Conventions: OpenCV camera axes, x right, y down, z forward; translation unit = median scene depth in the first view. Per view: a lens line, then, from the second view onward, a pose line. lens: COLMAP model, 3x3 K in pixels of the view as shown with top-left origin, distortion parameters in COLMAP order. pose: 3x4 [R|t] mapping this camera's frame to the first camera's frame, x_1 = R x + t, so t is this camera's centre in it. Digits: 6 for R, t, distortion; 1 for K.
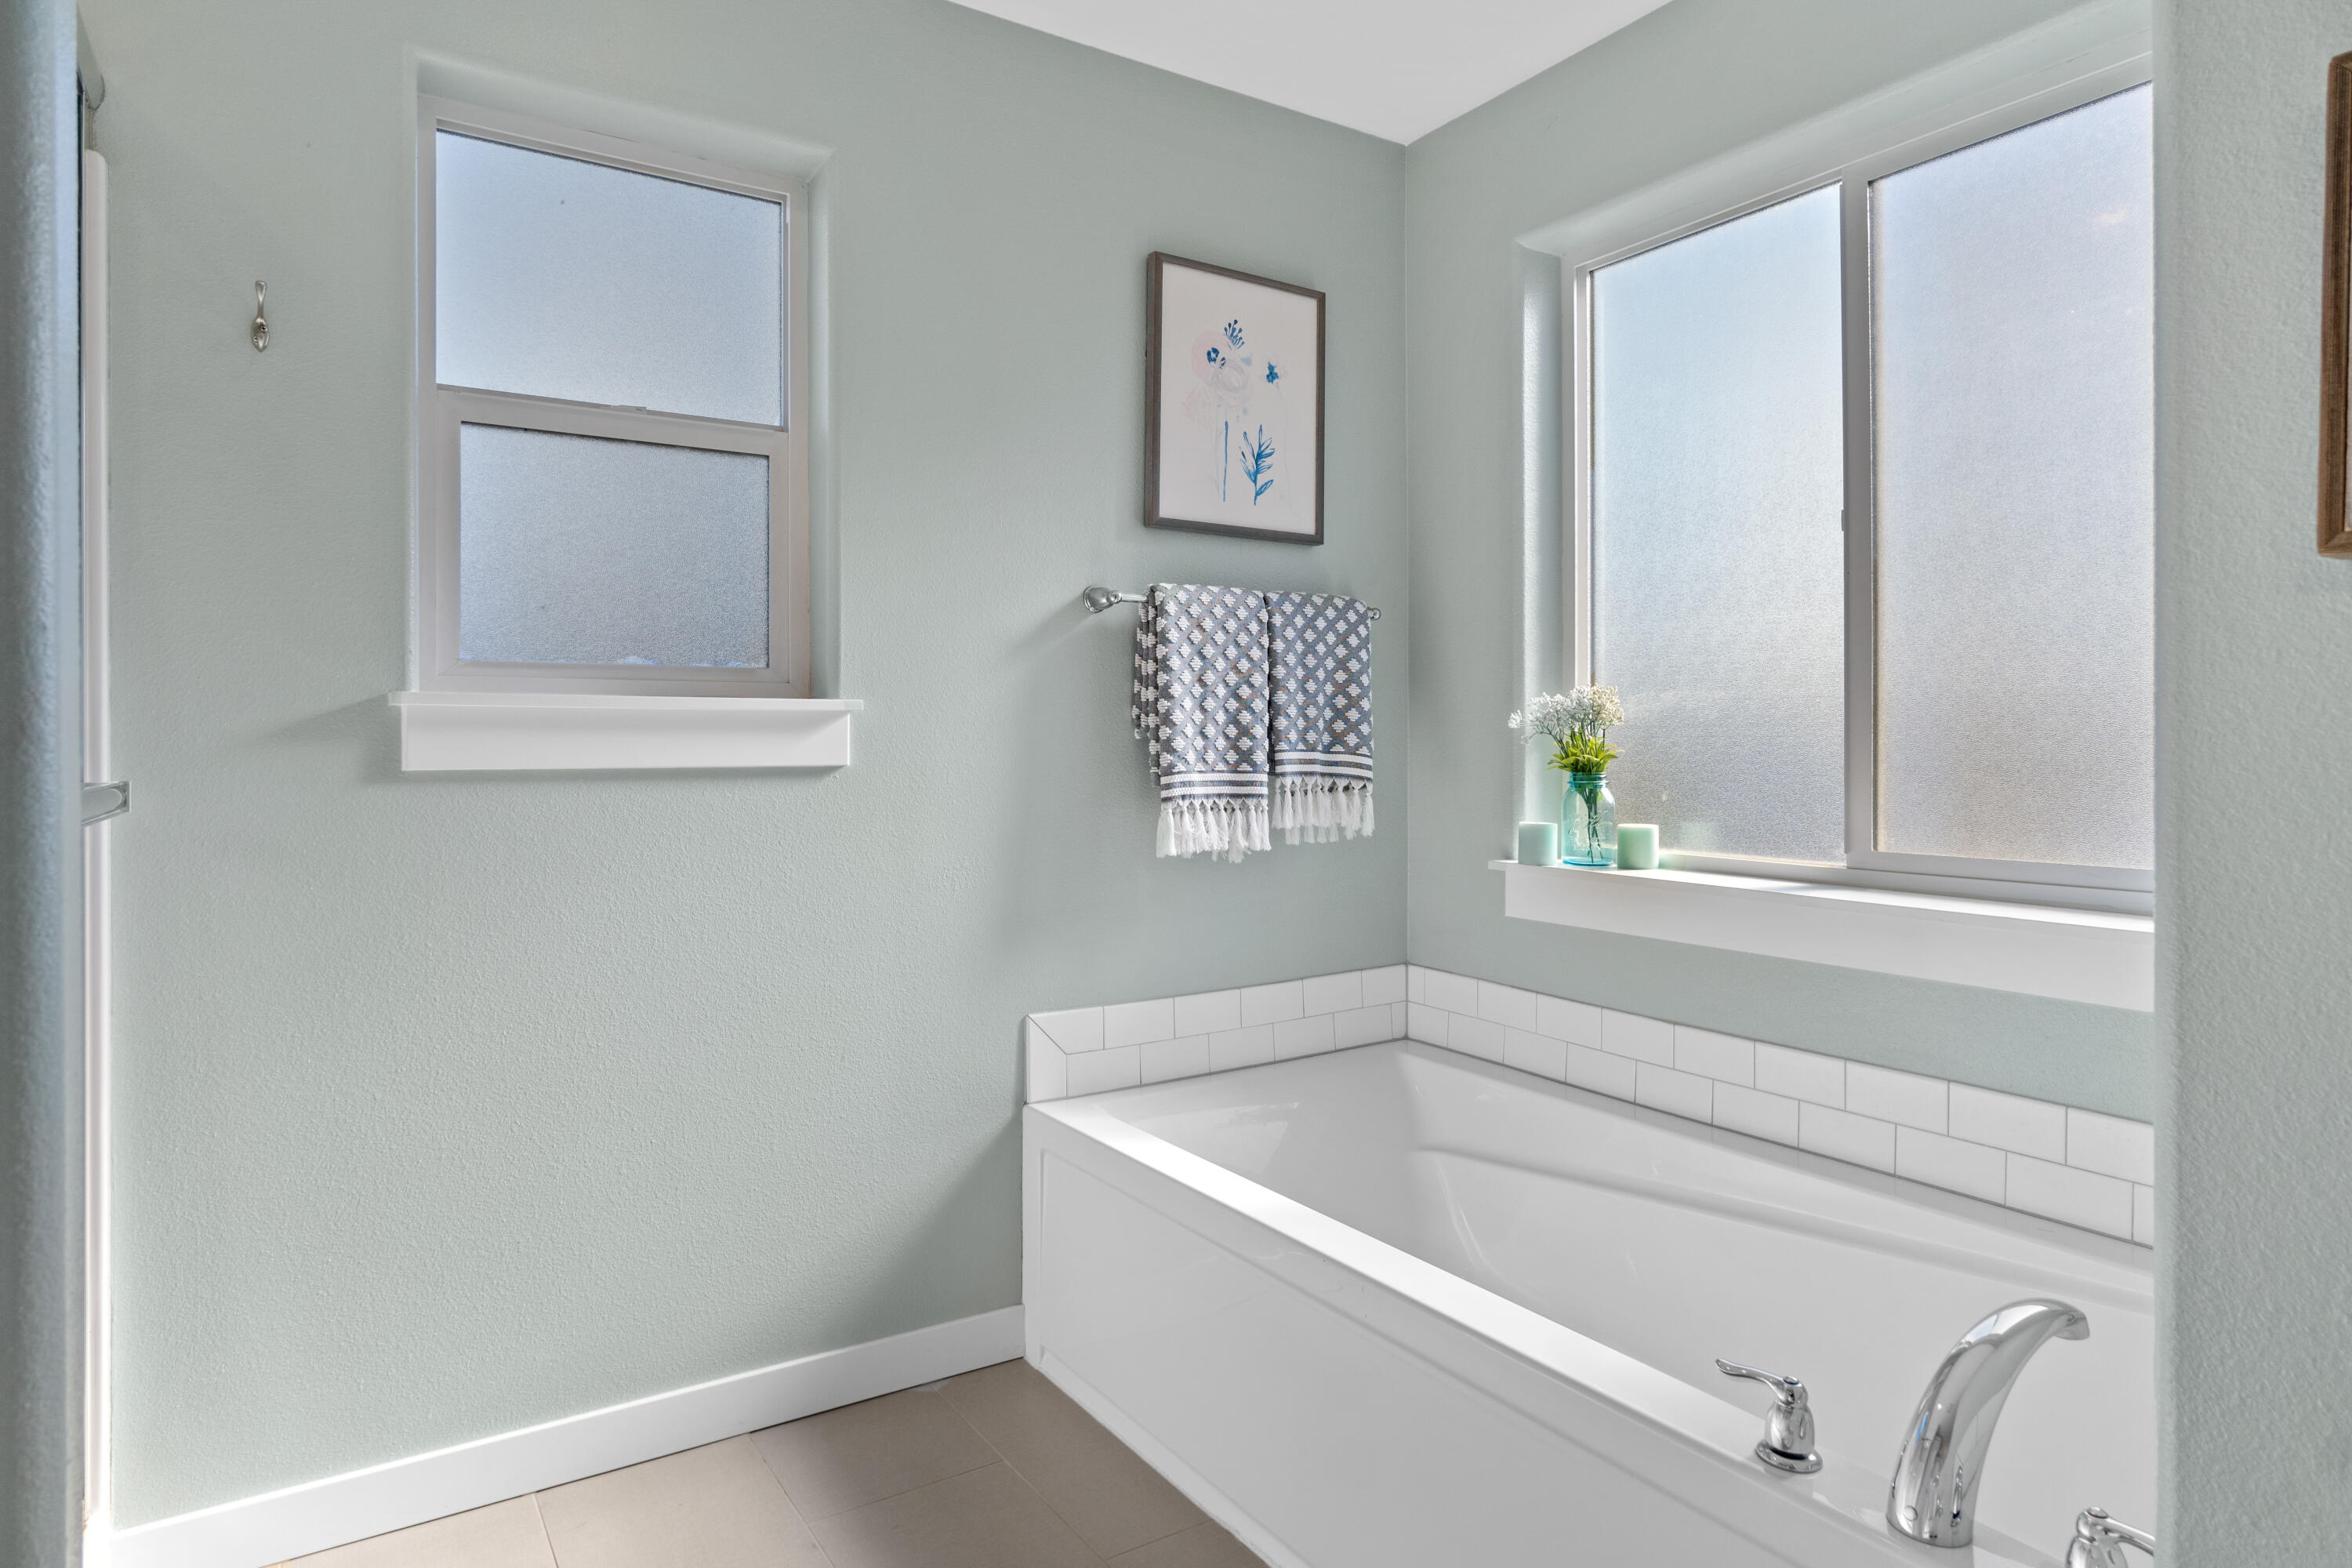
lens RADIAL K [[1274.6, 0, 1160.1], [0, 1274.6, 736.2], [0, 0, 1]] dist [-0.005817, -0.001670]
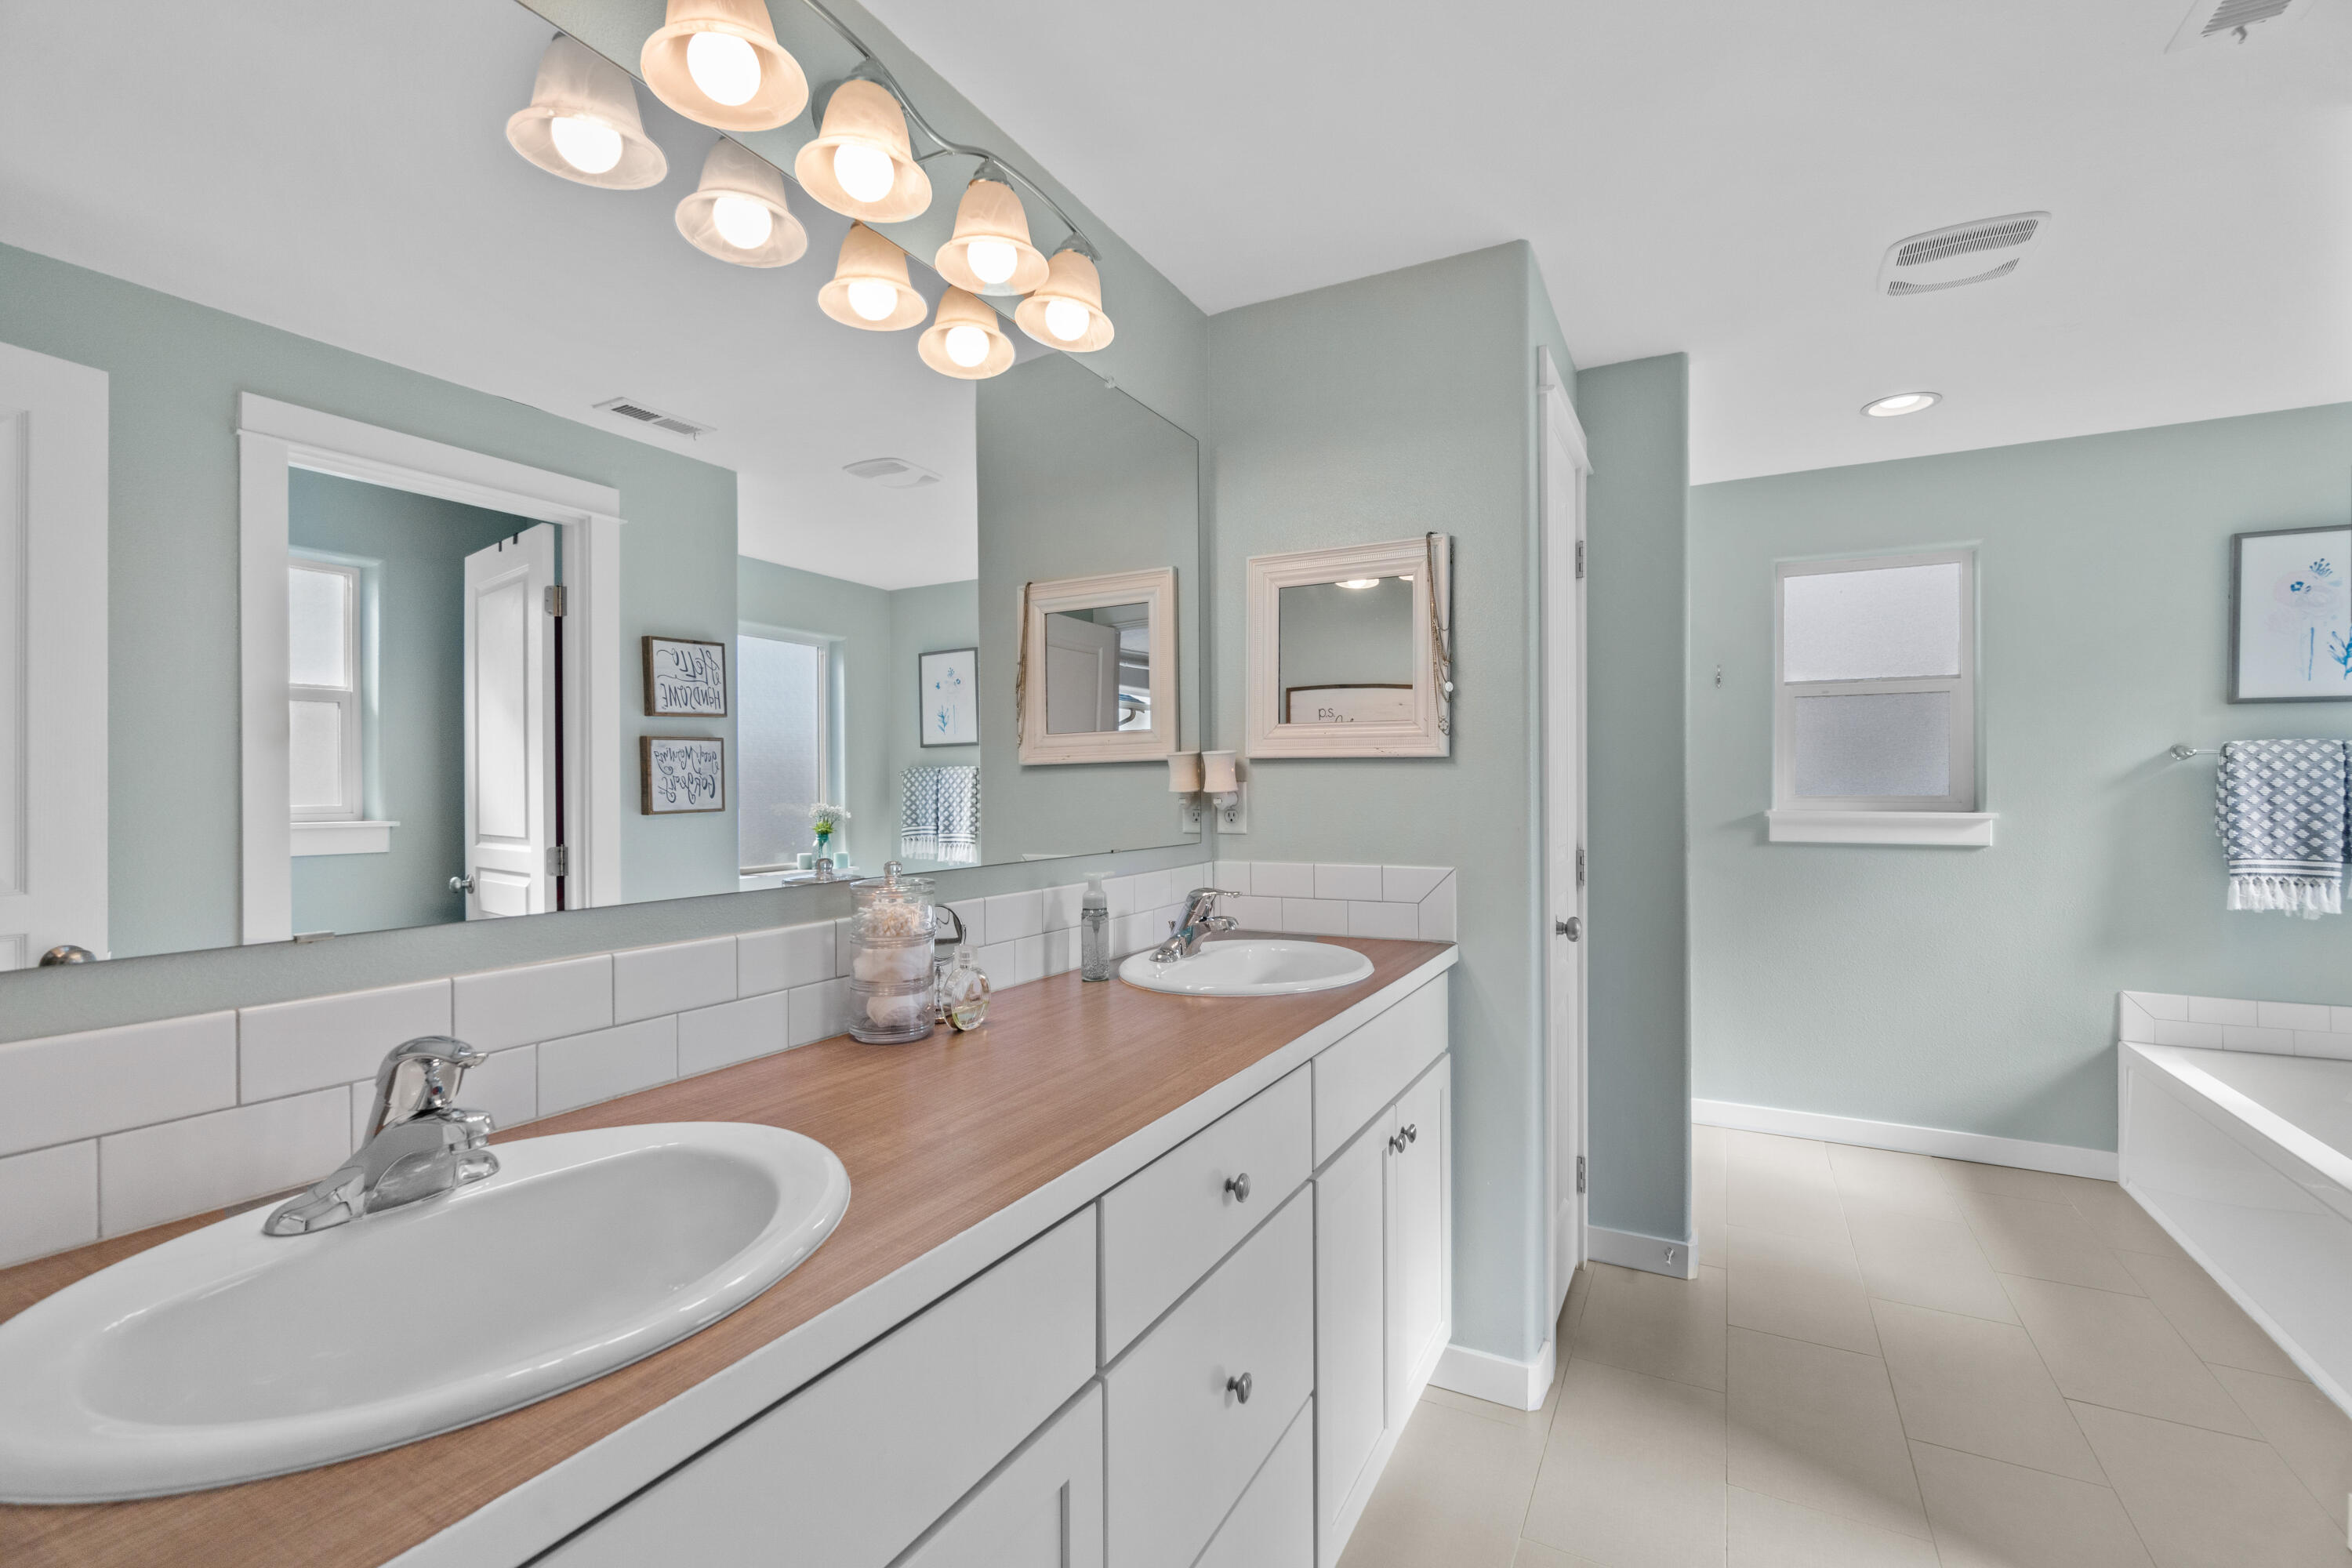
lens RADIAL K [[1029.0, 0, 1177.4], [0, 1029.0, 787.1], [0, 0, 1]] dist [0.003643, 0.001166]
pose [[0.462927, -0.004490, -0.886385, 0.545048], [0.003829, 0.999988, -0.003065, -0.062885], [0.886388, -0.001975, 0.462939, -0.801042]]
